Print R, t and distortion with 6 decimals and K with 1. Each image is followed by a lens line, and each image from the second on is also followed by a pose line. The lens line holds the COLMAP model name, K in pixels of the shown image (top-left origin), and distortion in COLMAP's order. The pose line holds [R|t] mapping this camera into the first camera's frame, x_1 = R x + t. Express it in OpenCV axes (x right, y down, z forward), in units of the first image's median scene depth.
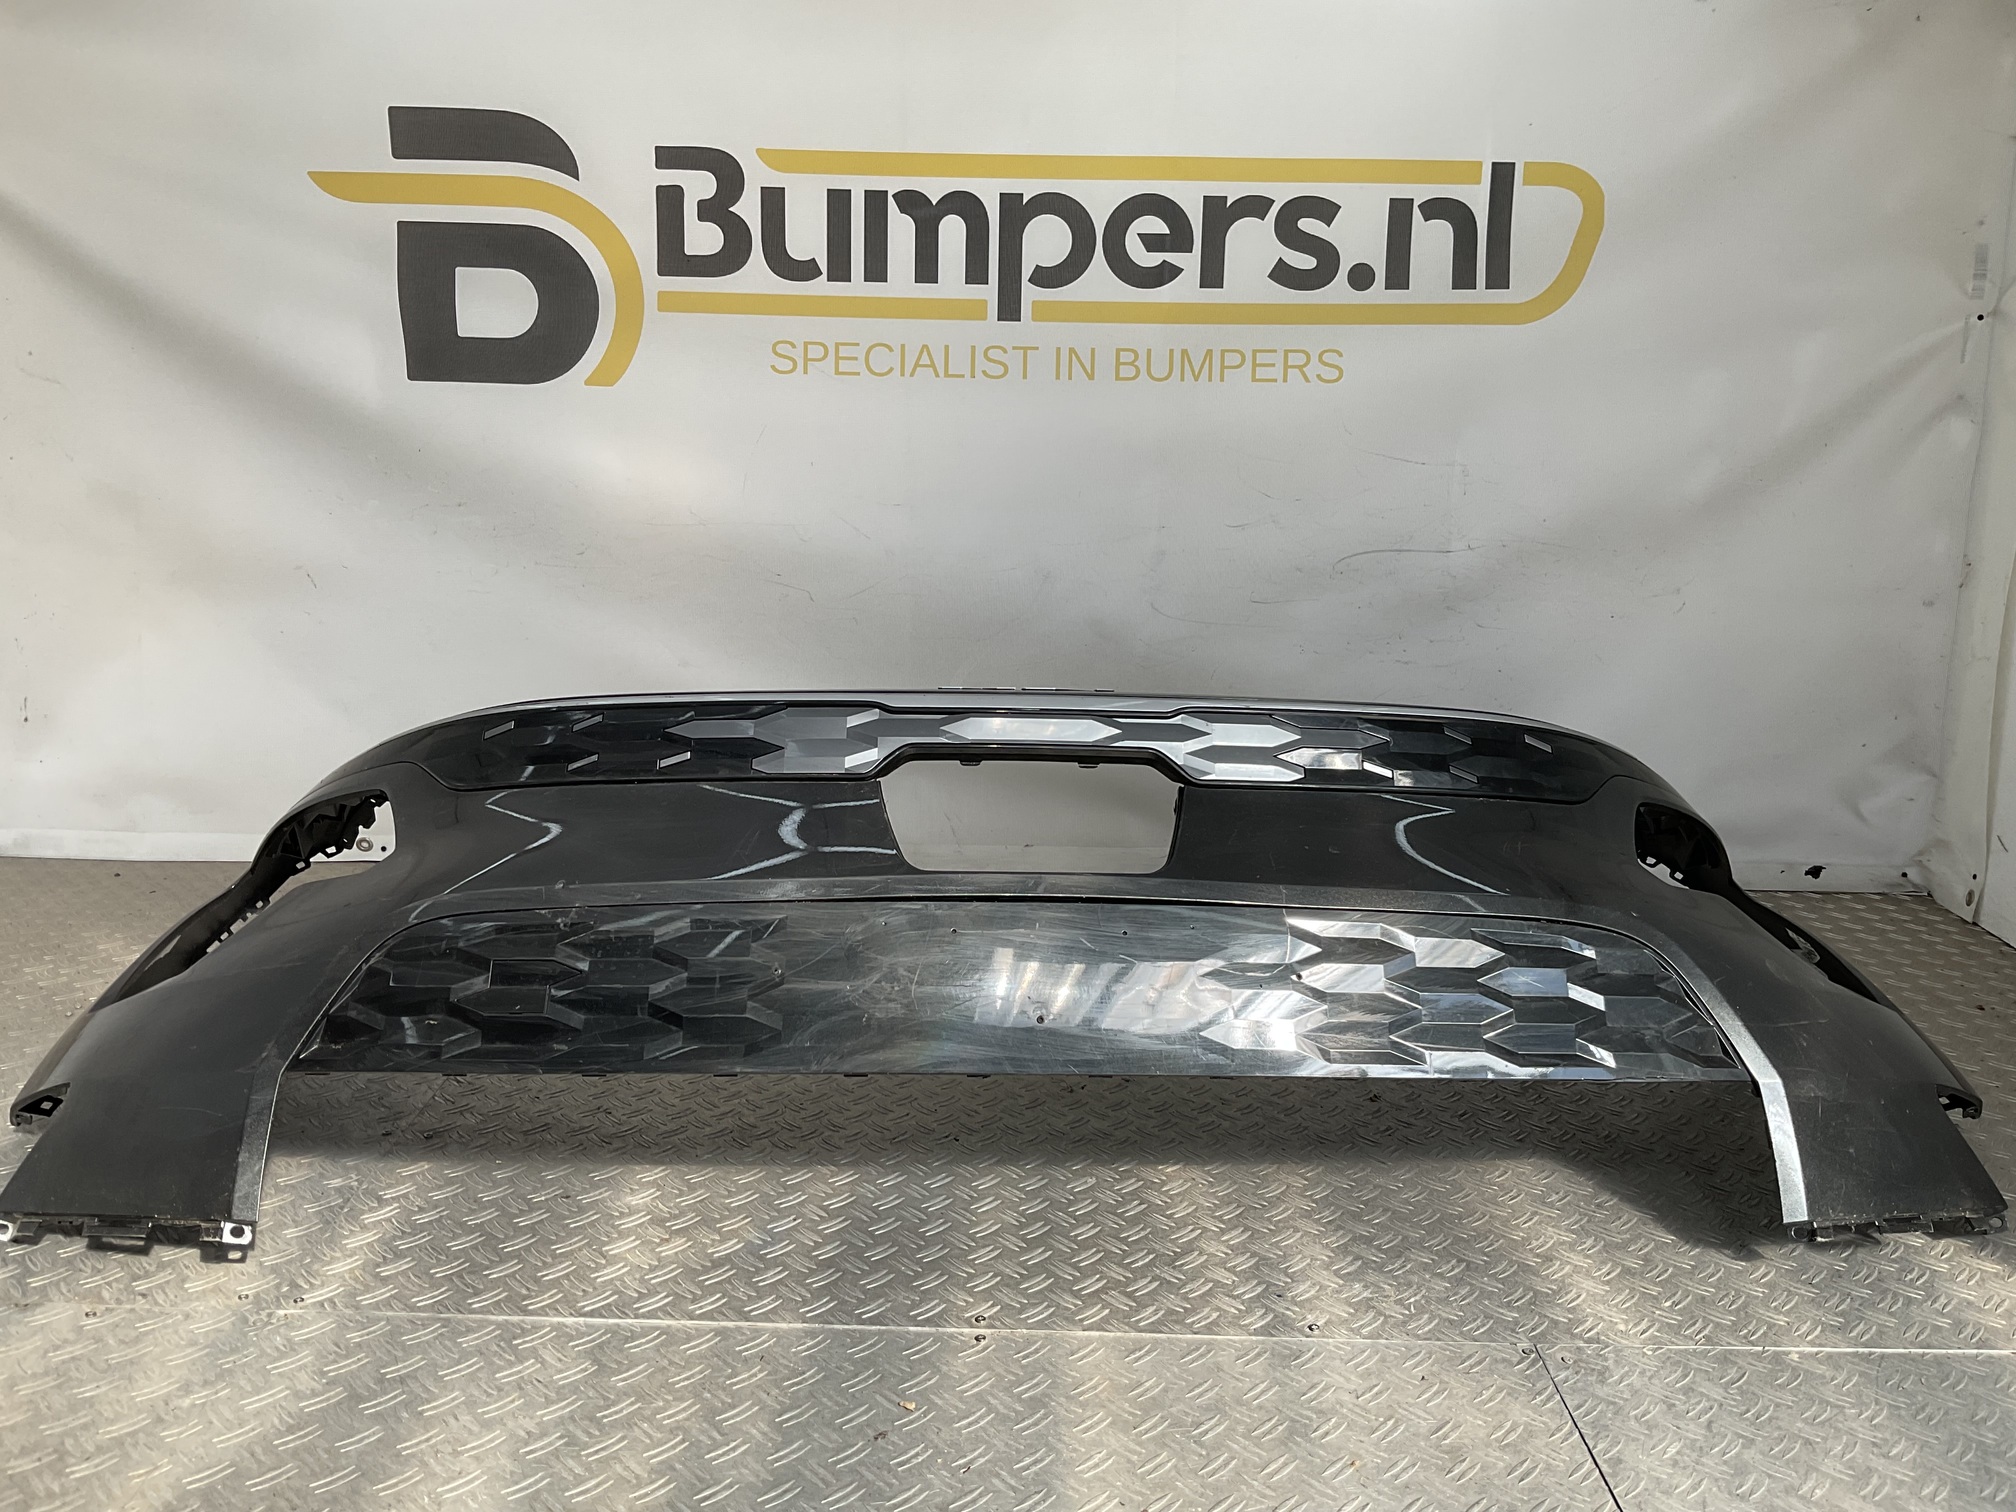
lens RADIAL K [[1681.7, 0, 993.8], [0, 1681.7, 730.4], [0, 0, 1]] dist [0.053576, -0.094522]
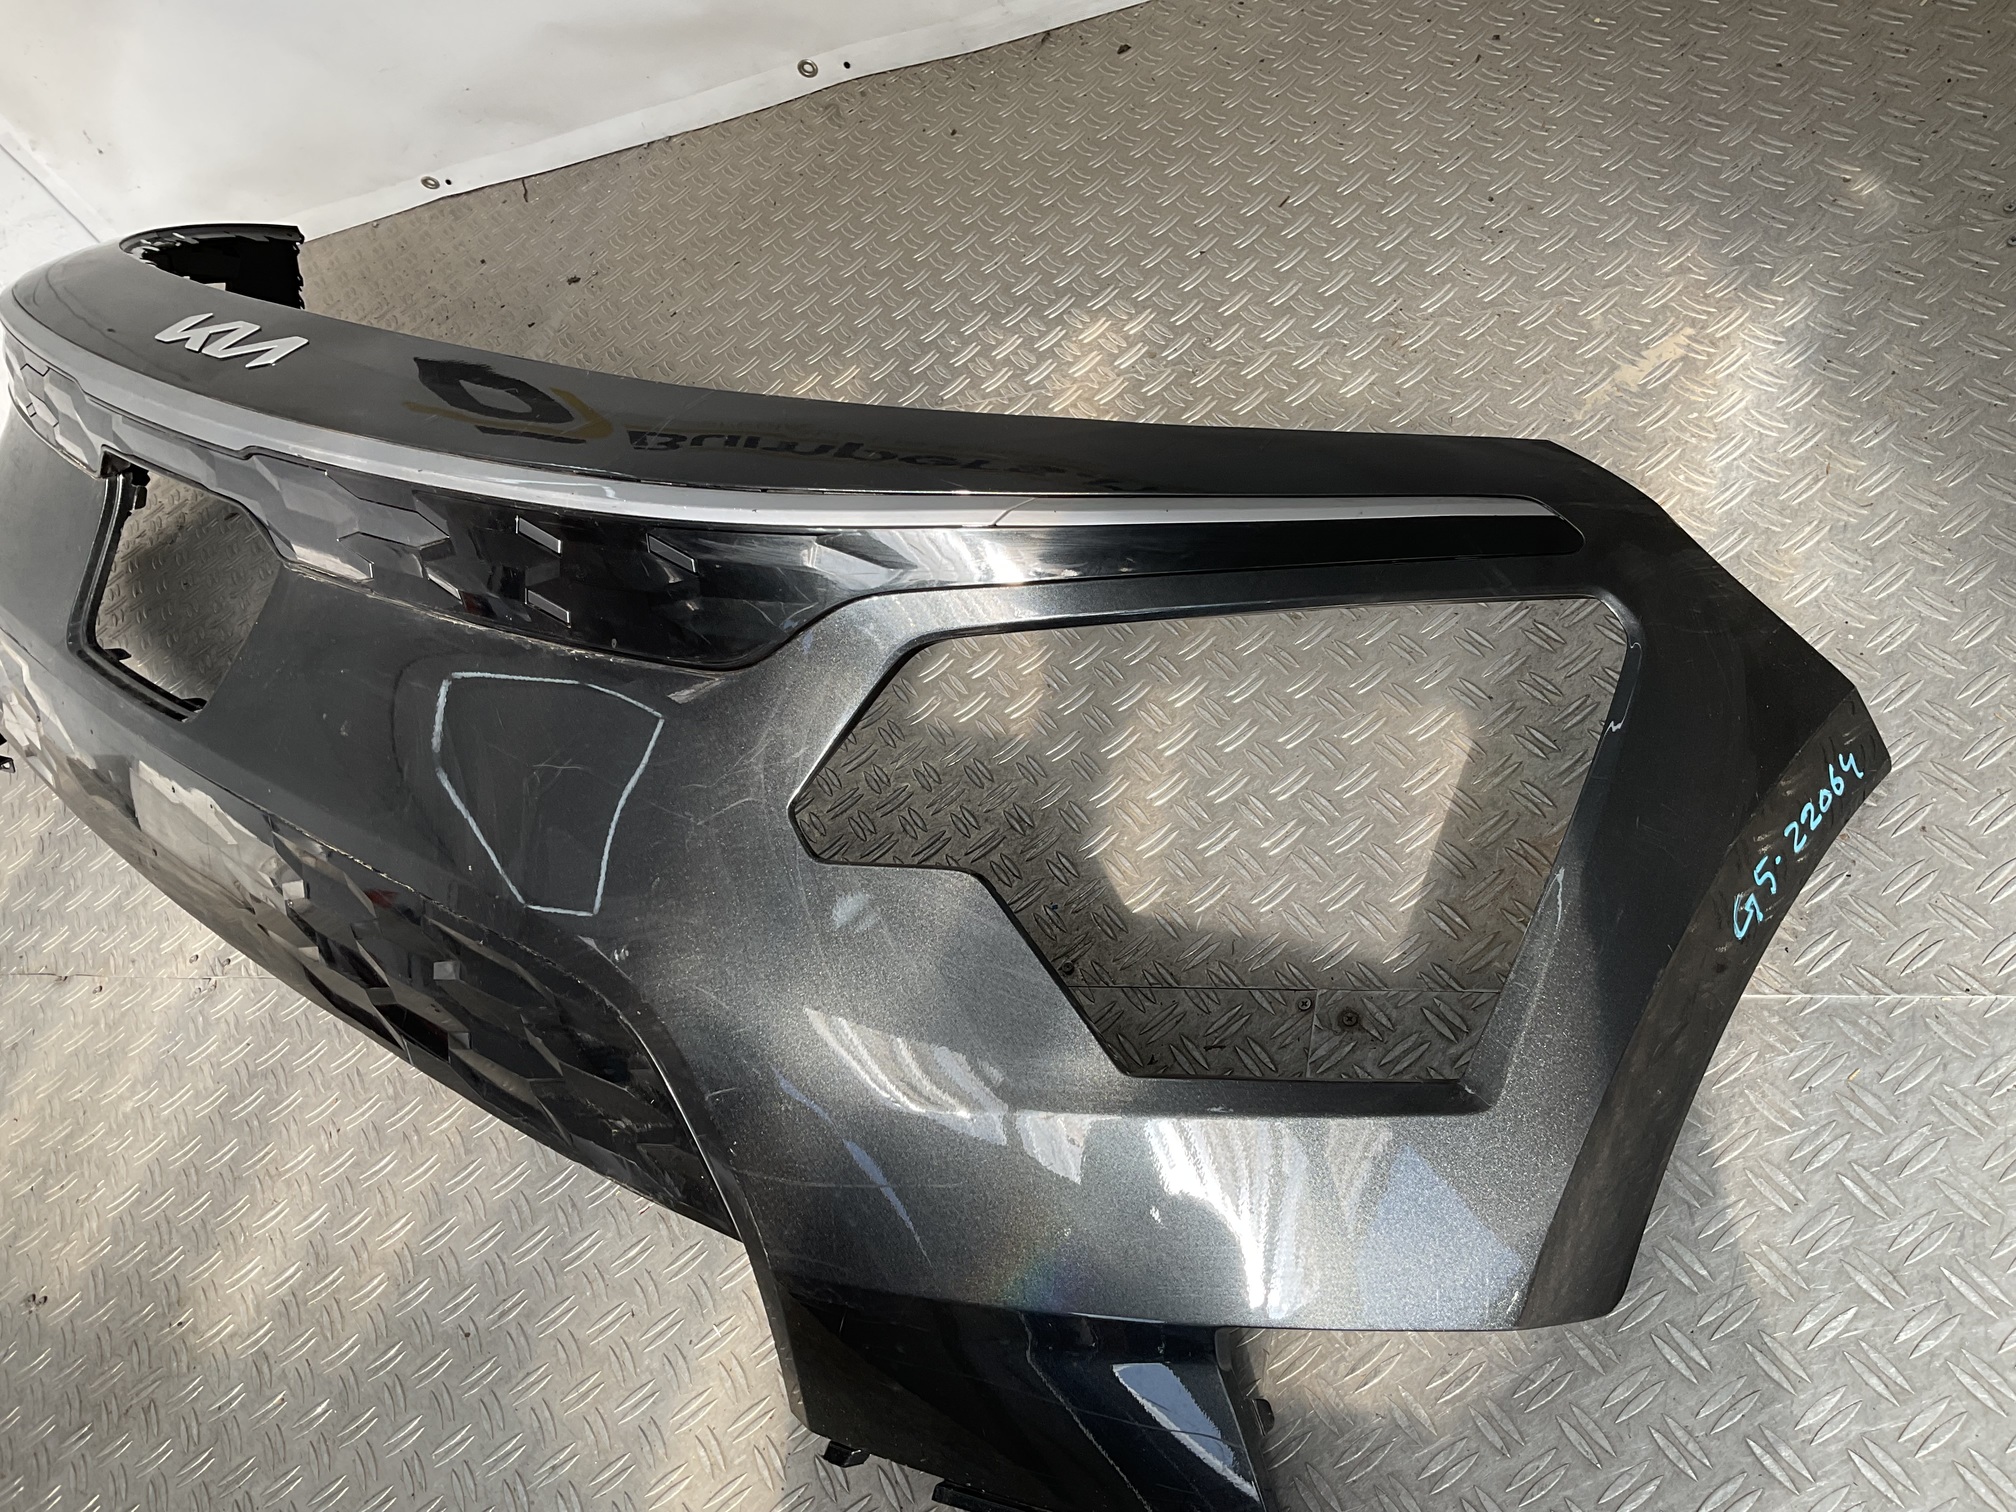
lens RADIAL K [[1681.7, 0, 998.2], [0, 1681.7, 756.6], [0, 0, 1]] dist [0.053576, -0.094522]
pose [[0.877304, -0.073052, -0.474343, 0.524738], [0.367195, 0.738585, 0.565385, -0.186017], [0.309040, -0.670191, 0.674788, 0.480917]]
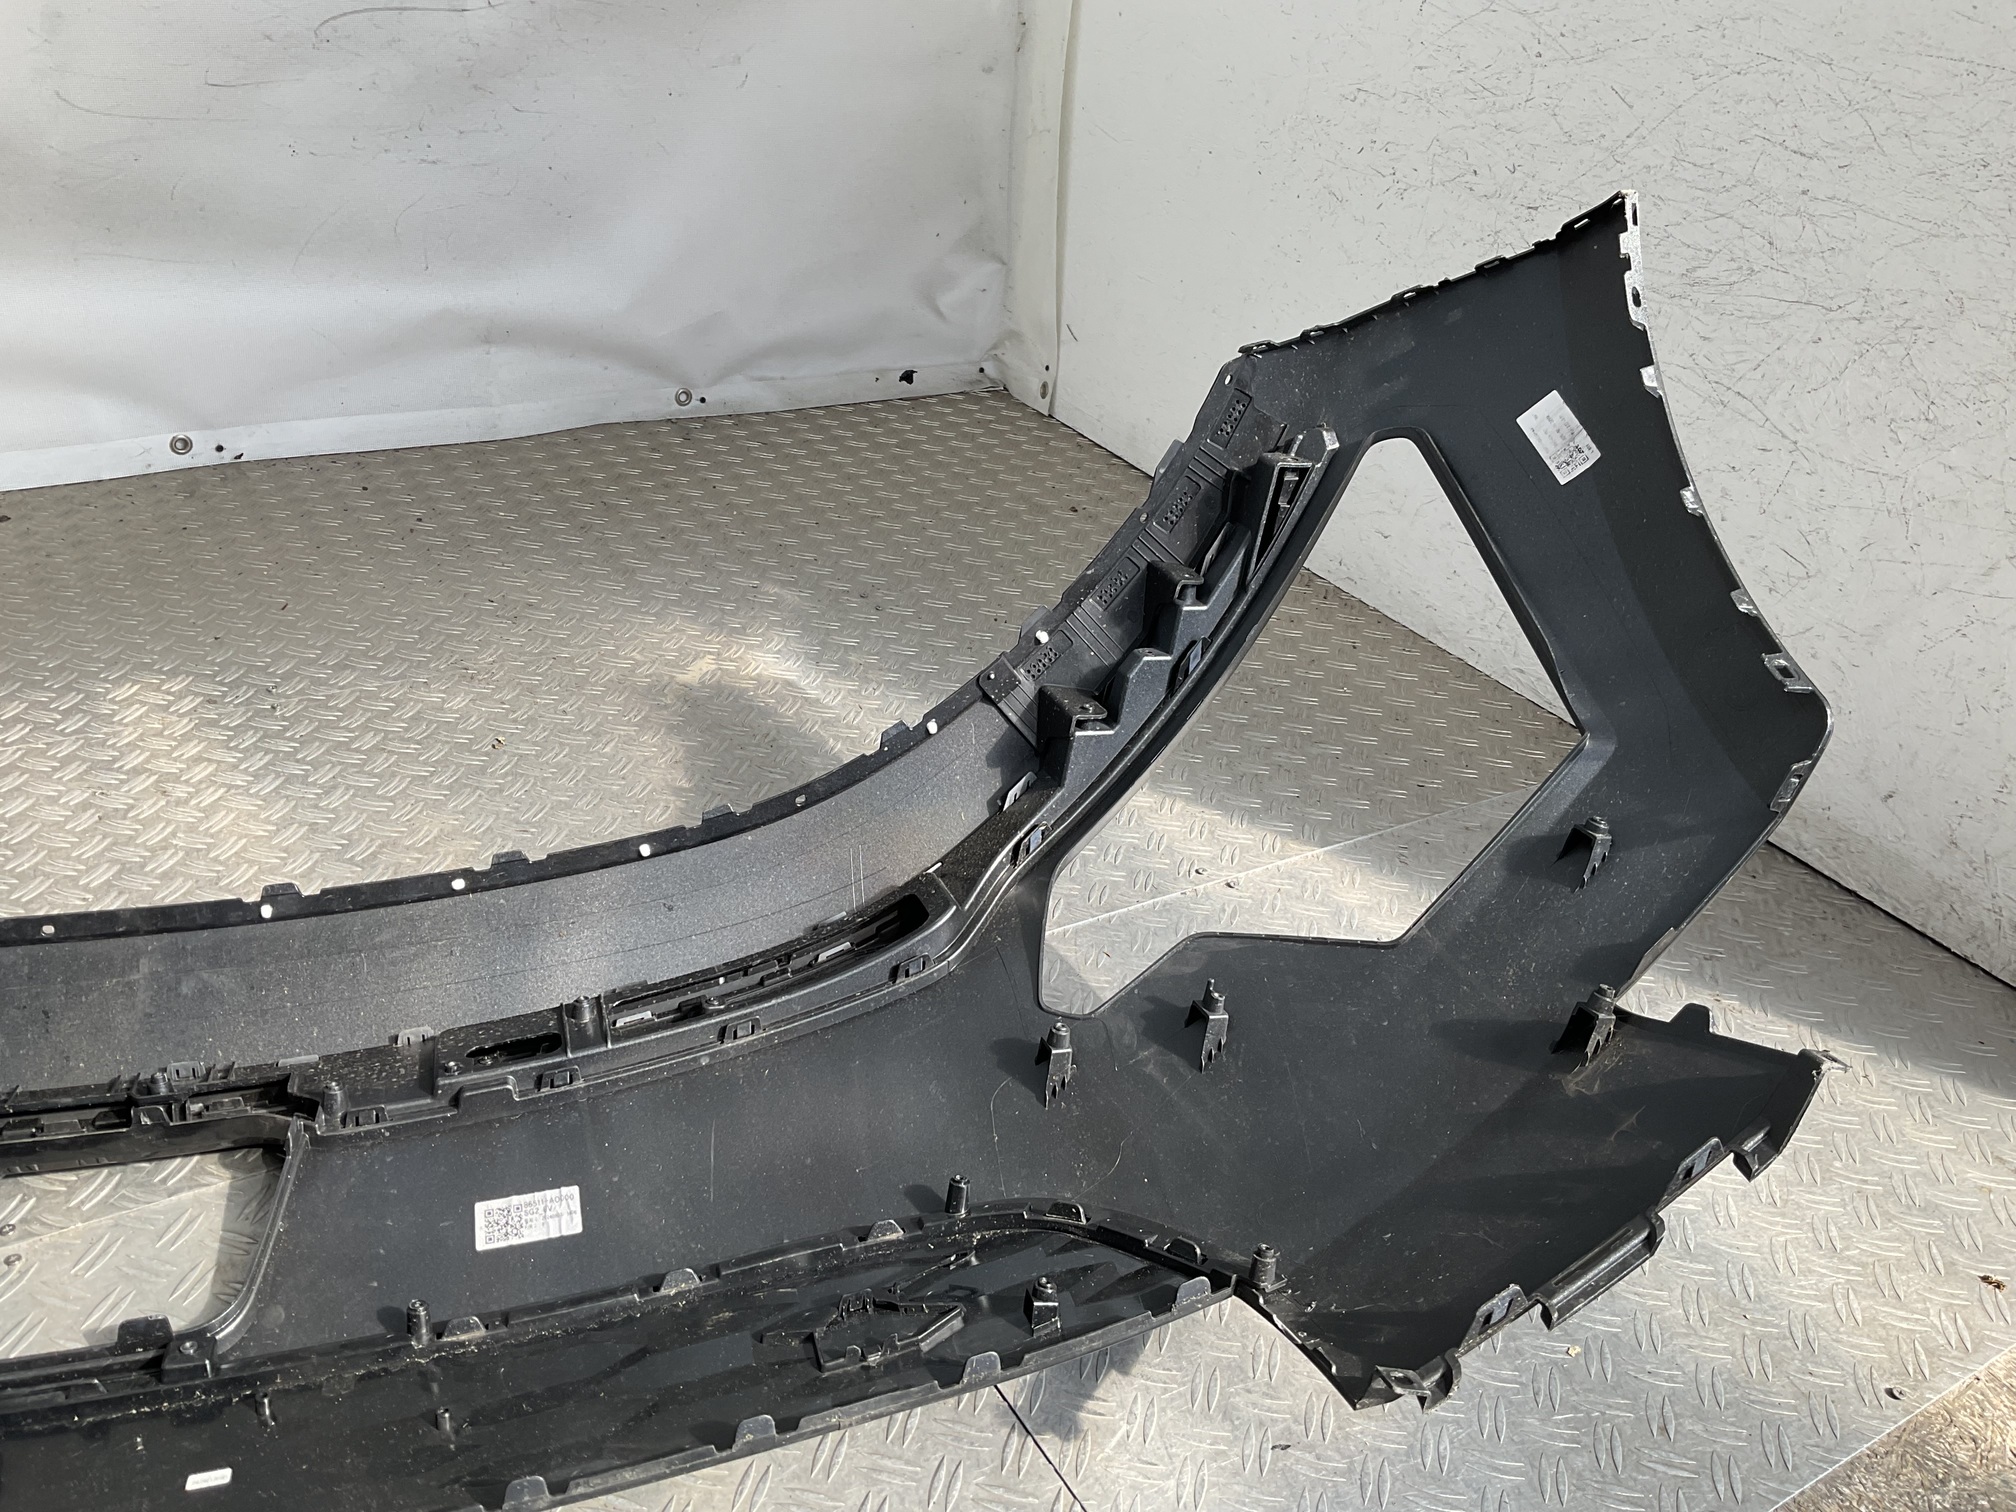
lens RADIAL K [[1681.7, 0, 1009.1], [0, 1681.7, 765.4], [0, 0, 1]] dist [0.053576, -0.094522]
pose [[0.845115, -0.219626, 0.487387, 0.040898], [0.053156, 0.941716, 0.332184, -0.039531], [-0.531936, -0.254826, 0.807532, 0.246834]]
